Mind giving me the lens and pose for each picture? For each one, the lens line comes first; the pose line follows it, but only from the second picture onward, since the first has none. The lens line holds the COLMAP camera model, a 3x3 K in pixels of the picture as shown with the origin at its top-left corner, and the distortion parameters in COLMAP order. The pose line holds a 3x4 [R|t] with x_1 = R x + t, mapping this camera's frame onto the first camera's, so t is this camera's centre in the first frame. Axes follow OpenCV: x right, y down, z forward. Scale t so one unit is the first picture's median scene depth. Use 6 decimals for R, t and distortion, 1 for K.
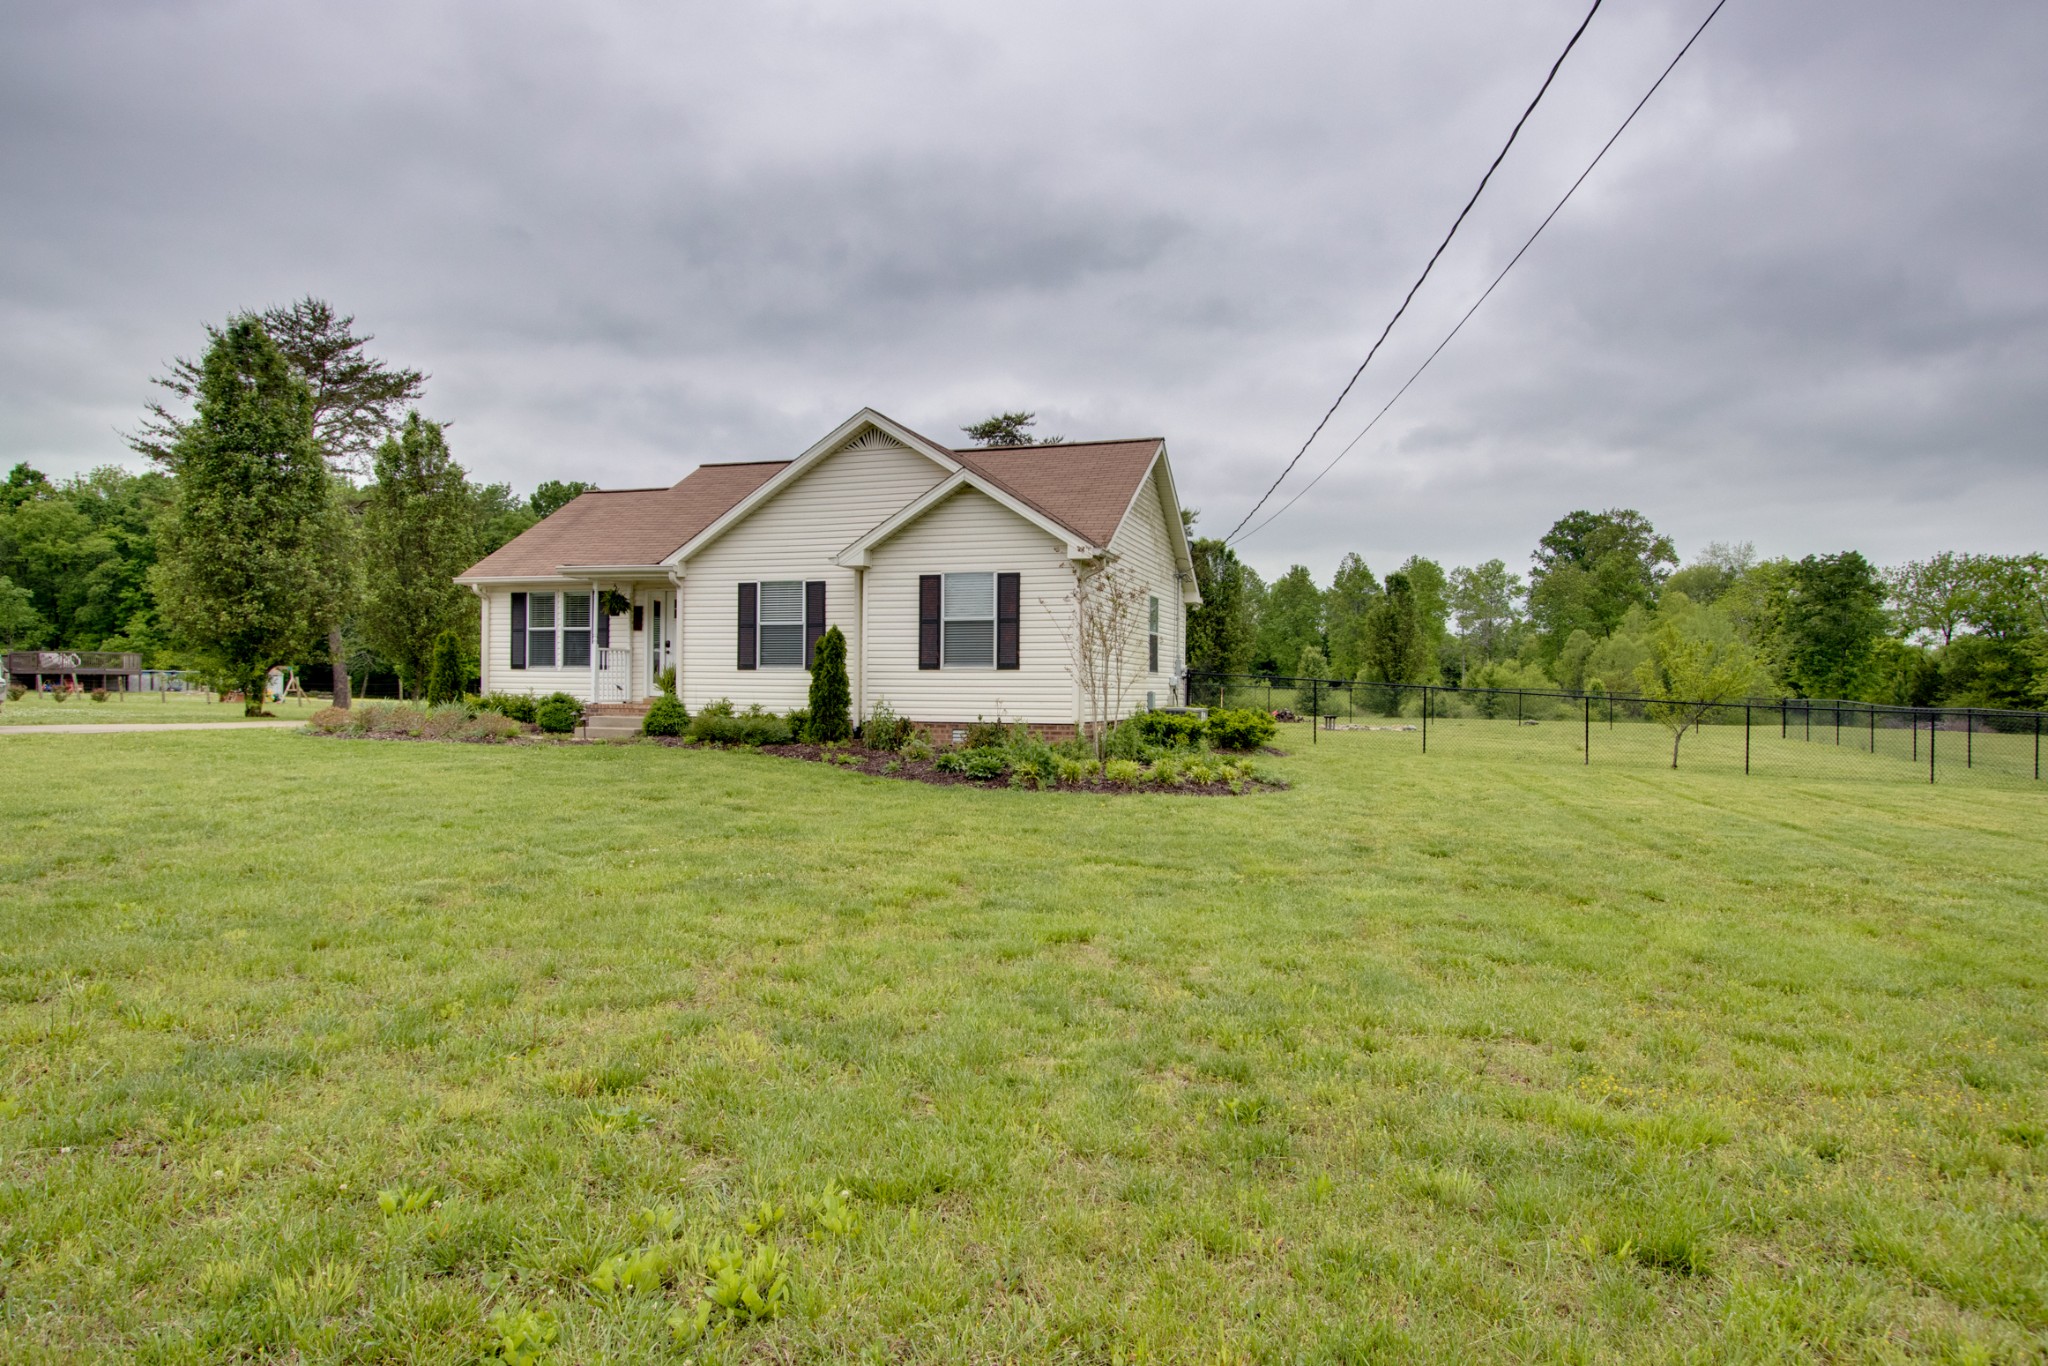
lens RADIAL K [[1228.1, 0, 1007.9], [0, 1228.1, 707.8], [0, 0, 1]] dist [-0.004180, -0.000340]
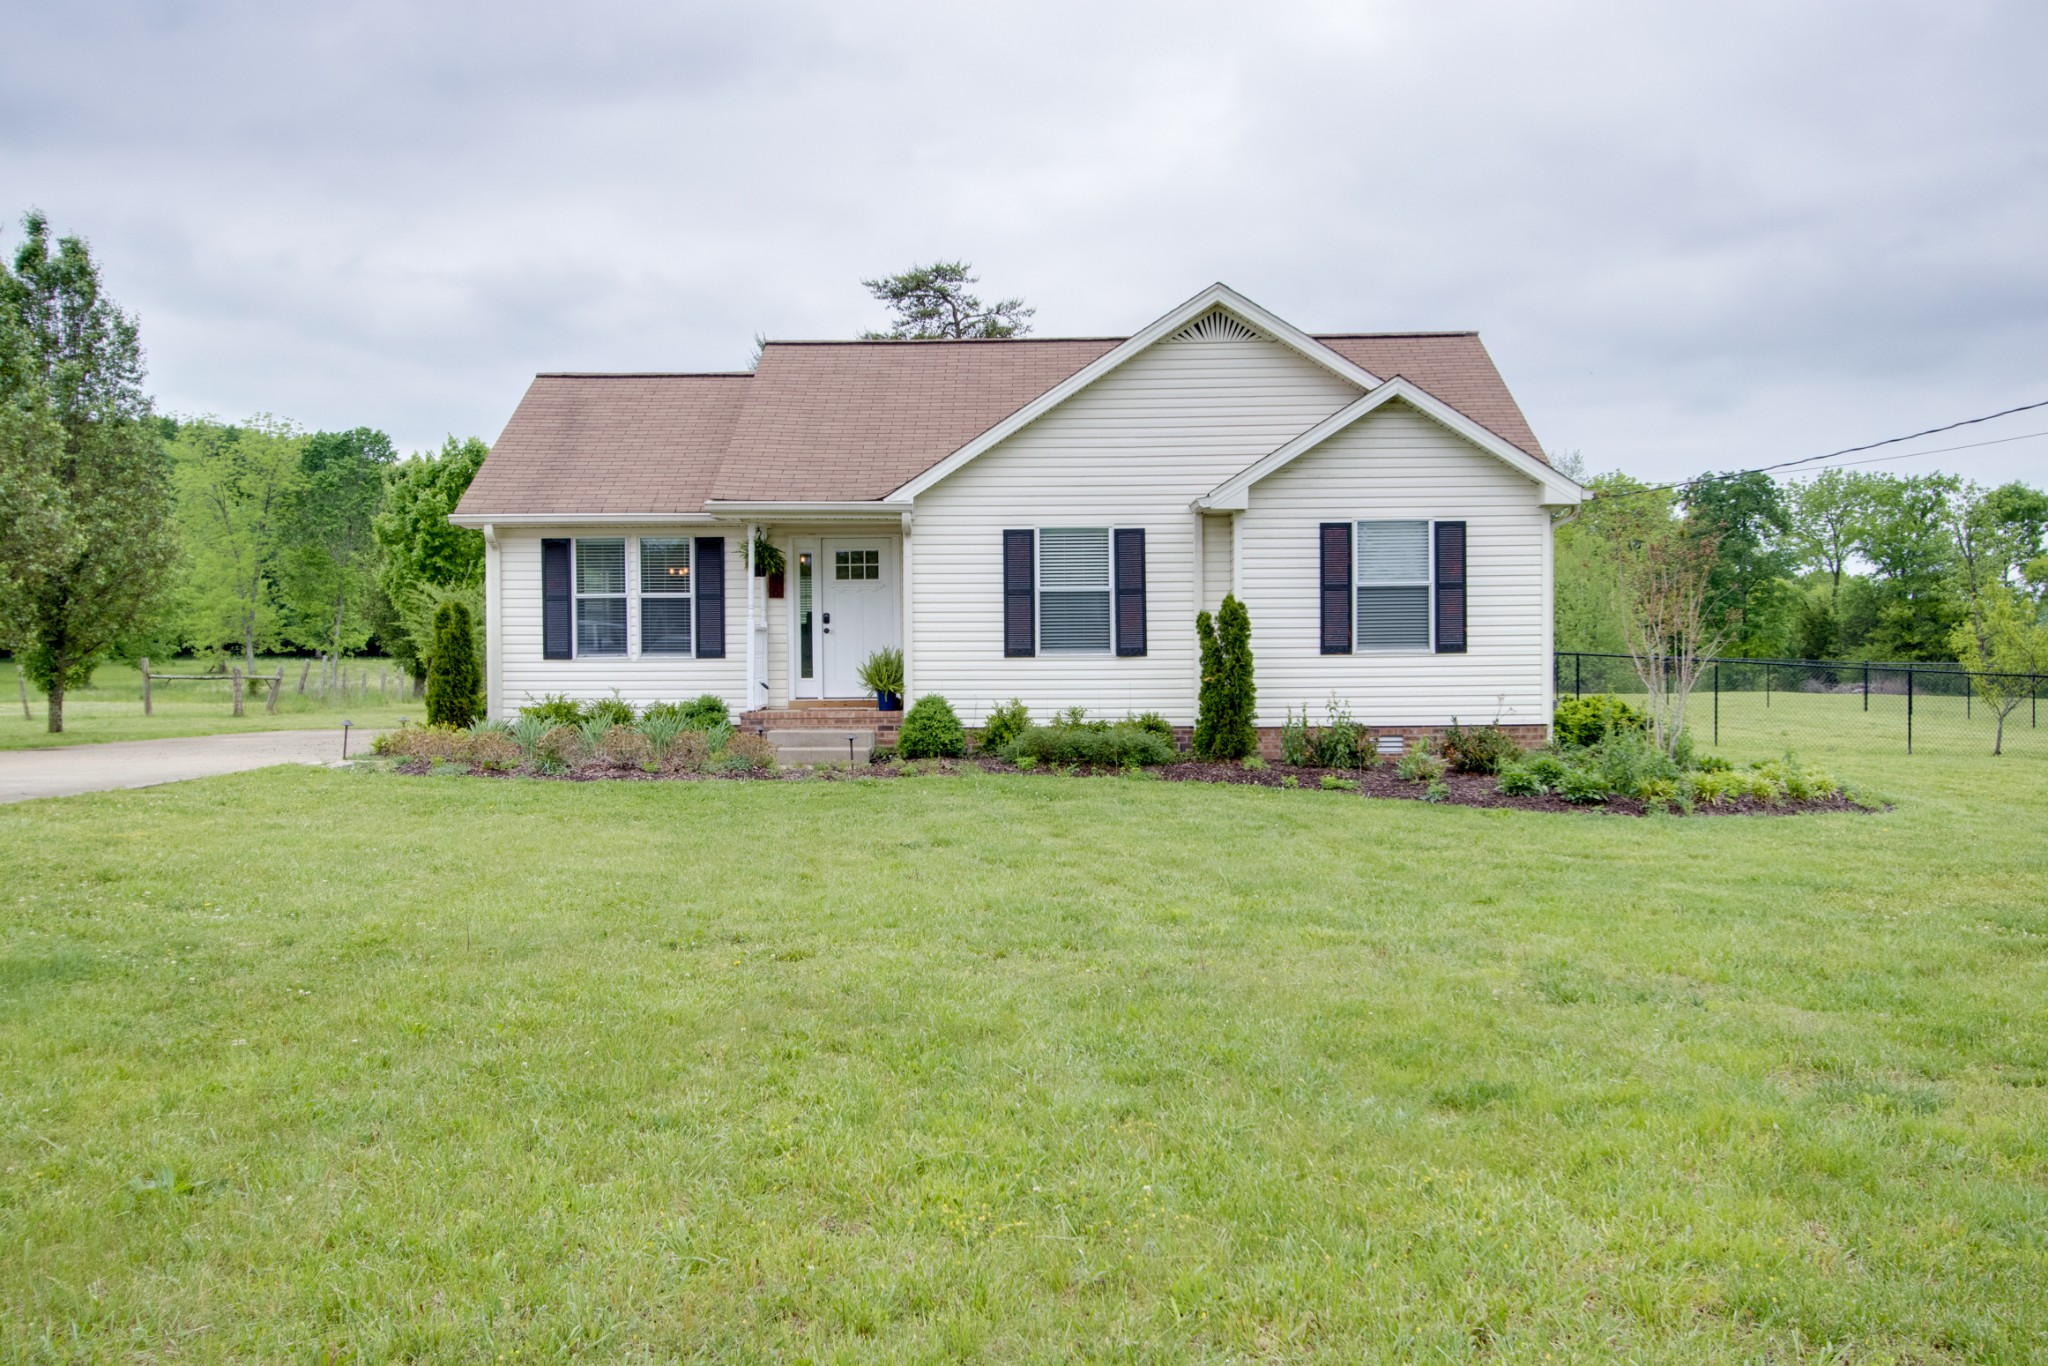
lens RADIAL K [[1843.6, 0, 1024.0], [0, 1843.6, 683.0], [0, 0, 1]] dist [0.007058, 0.013275]
pose [[0.954576, -0.021252, 0.297208, -0.516930], [0.020937, 0.999772, 0.004244, -0.020927], [-0.297230, 0.002171, 0.954803, 0.021414]]
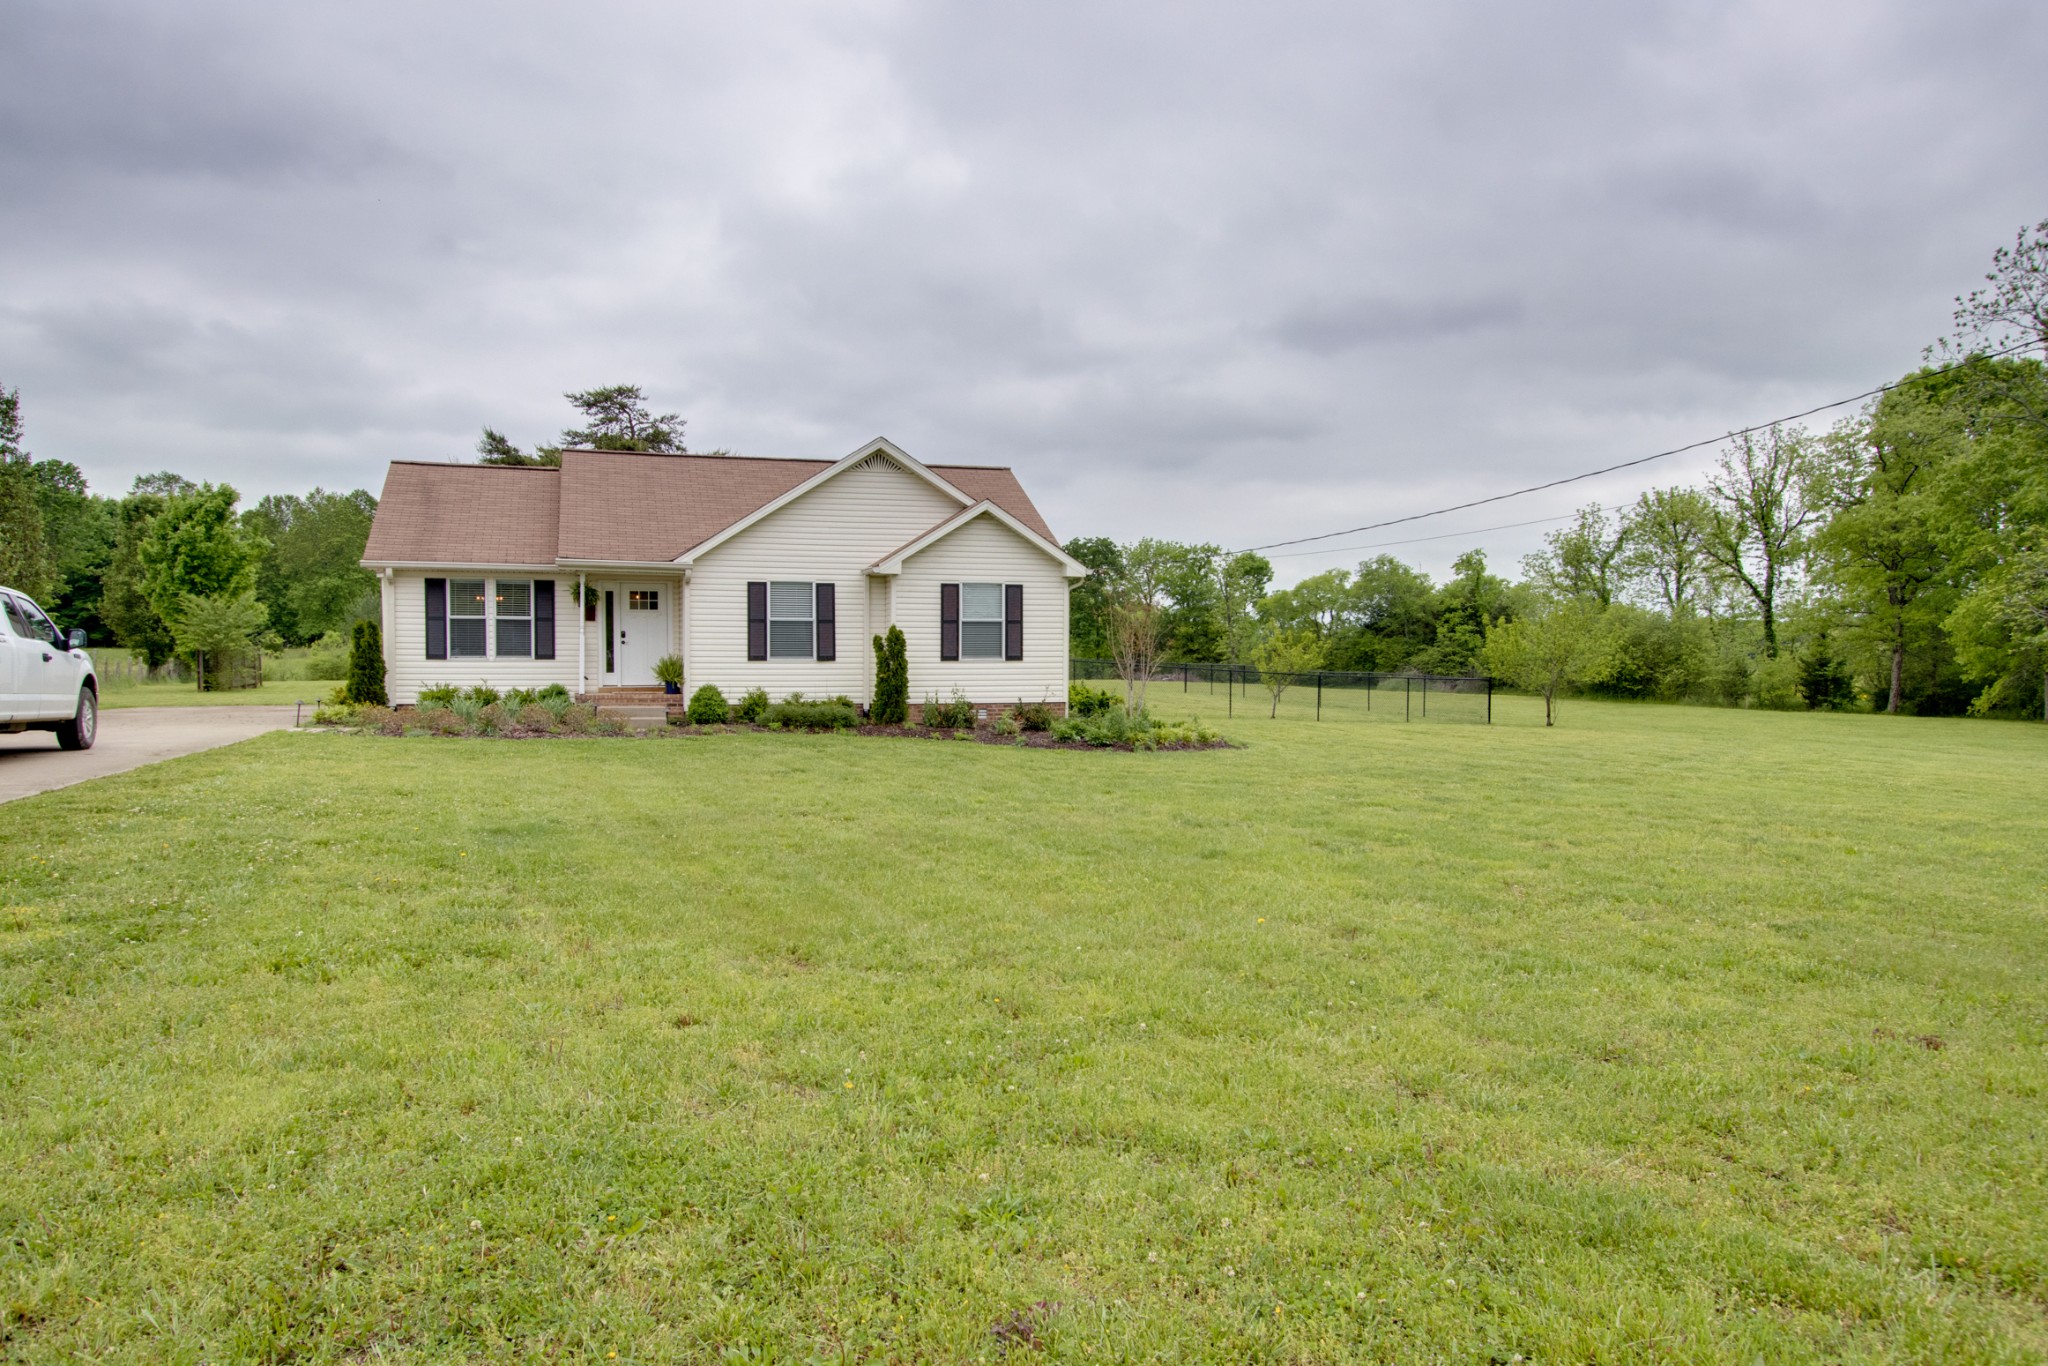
lens RADIAL K [[1312.0, 0, 1014.6], [0, 1312.0, 689.3], [0, 0, 1]] dist [-0.031010, 0.039268]
pose [[0.810528, -0.023925, 0.585211, -0.716976], [0.012319, 0.999641, 0.023806, -0.030654], [-0.585570, -0.012086, 0.810532, -0.088973]]
